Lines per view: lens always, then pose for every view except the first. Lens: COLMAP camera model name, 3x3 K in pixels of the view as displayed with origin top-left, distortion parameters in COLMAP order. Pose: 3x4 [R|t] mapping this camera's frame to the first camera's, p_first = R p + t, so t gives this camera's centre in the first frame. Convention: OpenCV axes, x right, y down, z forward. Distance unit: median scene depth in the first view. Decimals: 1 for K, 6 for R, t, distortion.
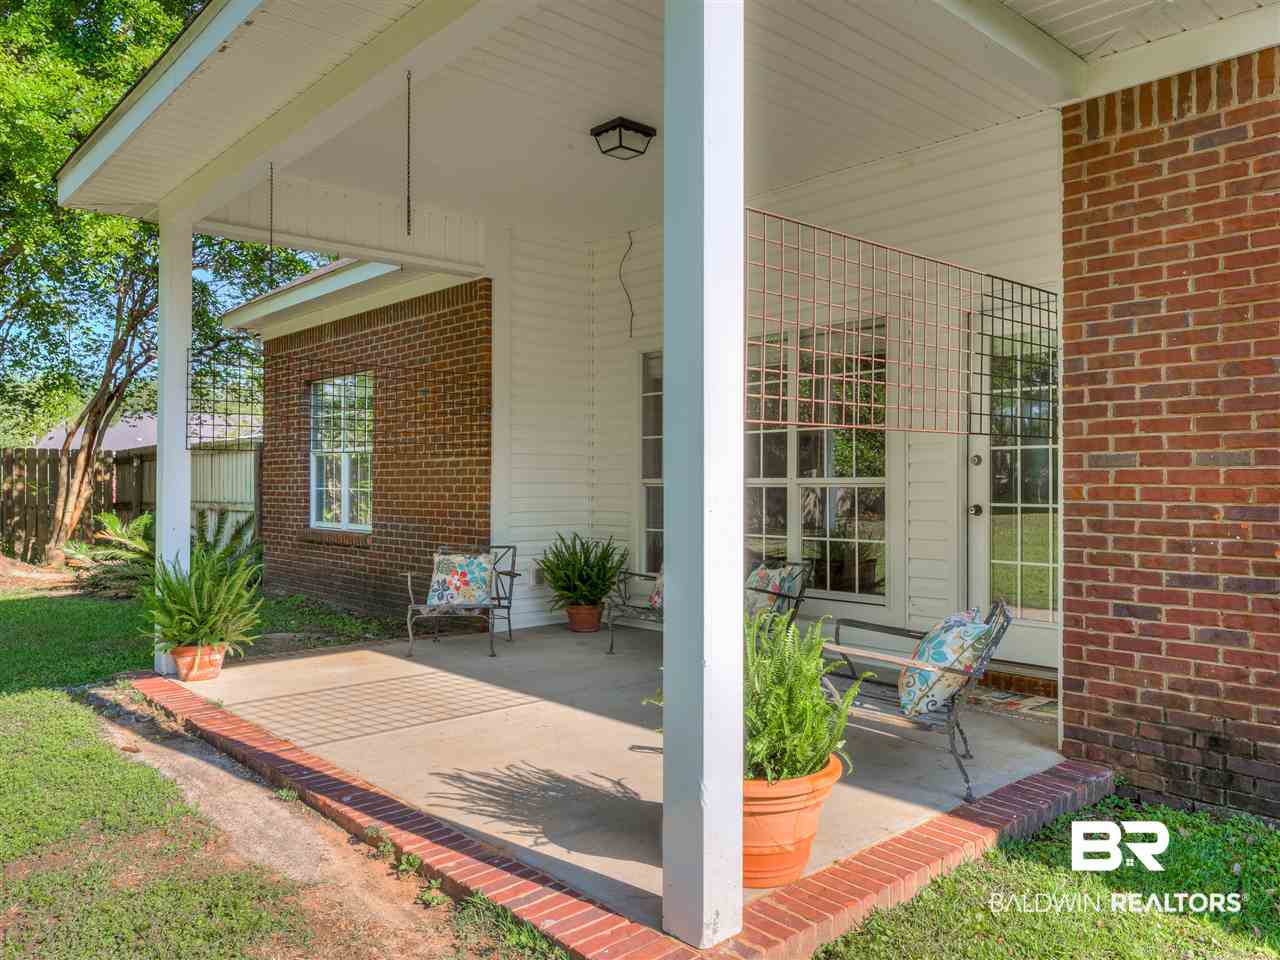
lens RADIAL K [[954.5, 0, 638.1], [0, 954.5, 477.9], [0, 0, 1]] dist [-0.046834, 0.000084]
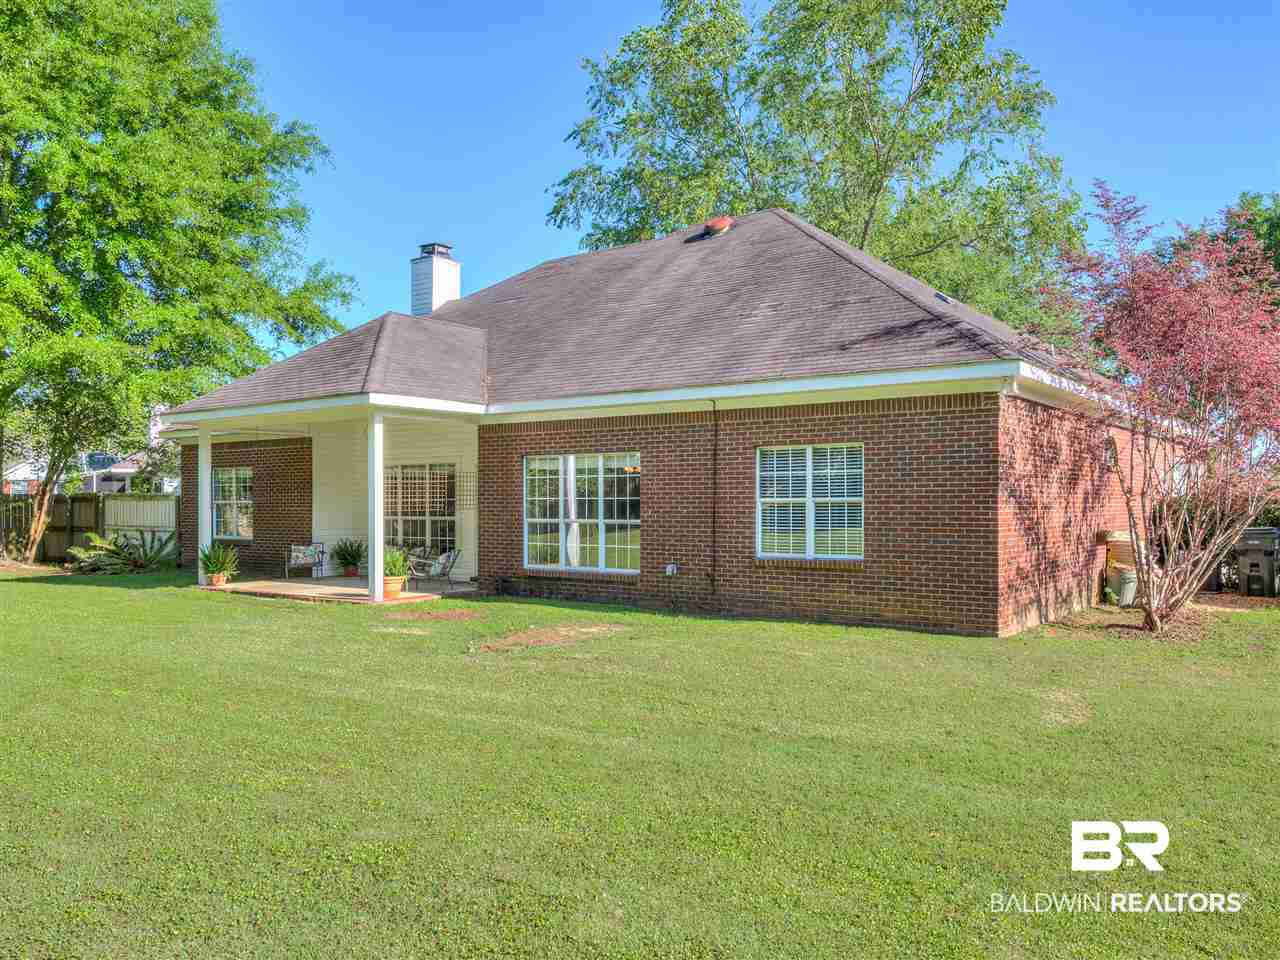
lens RADIAL K [[954.5, 0, 639.8], [0, 954.5, 478.4], [0, 0, 1]] dist [-0.046834, 0.000084]
pose [[0.970226, 0.006607, 0.242112, 0.081714], [-0.000575, 0.999688, -0.024977, -0.039830], [-0.242201, 0.024094, 0.969927, -1.761544]]
